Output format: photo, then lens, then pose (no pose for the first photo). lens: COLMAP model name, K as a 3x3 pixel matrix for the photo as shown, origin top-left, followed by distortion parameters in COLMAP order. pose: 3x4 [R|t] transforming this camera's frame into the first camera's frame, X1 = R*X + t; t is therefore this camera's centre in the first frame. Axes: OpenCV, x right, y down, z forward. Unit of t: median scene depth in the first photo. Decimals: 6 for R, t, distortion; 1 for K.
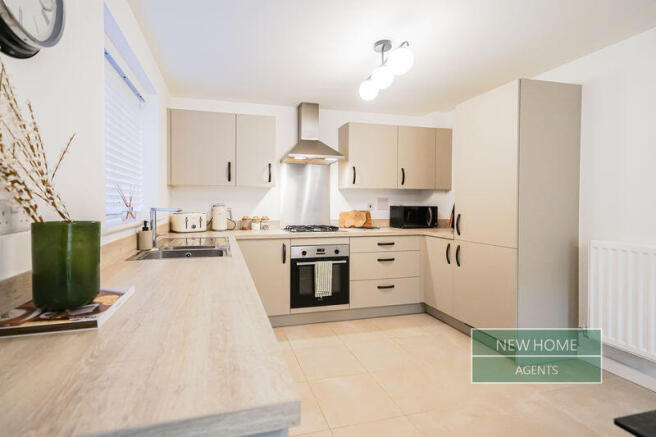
lens RADIAL K [[284.8, 0, 325.5], [0, 284.8, 213.8], [0, 0, 1]] dist [-0.000444, 0.000032]
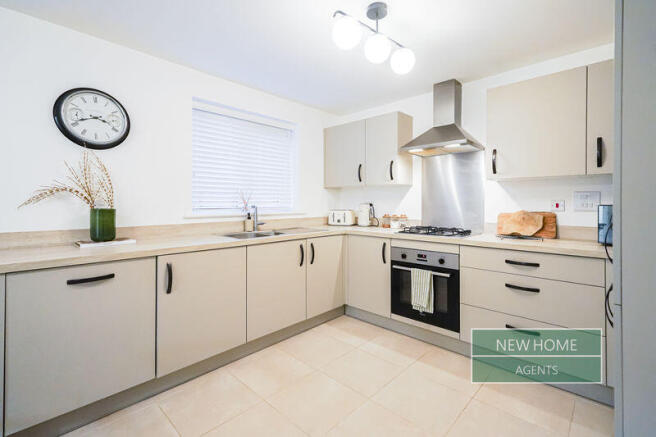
lens RADIAL K [[294.3, 0, 326.5], [0, 294.3, 210.3], [0, 0, 1]] dist [-0.000772, -0.000016]
pose [[0.539021, 0.019611, -0.842064, 0.556447], [-0.027574, 0.999604, 0.005630, -0.006105], [0.841841, 0.020185, 0.539348, 0.278010]]
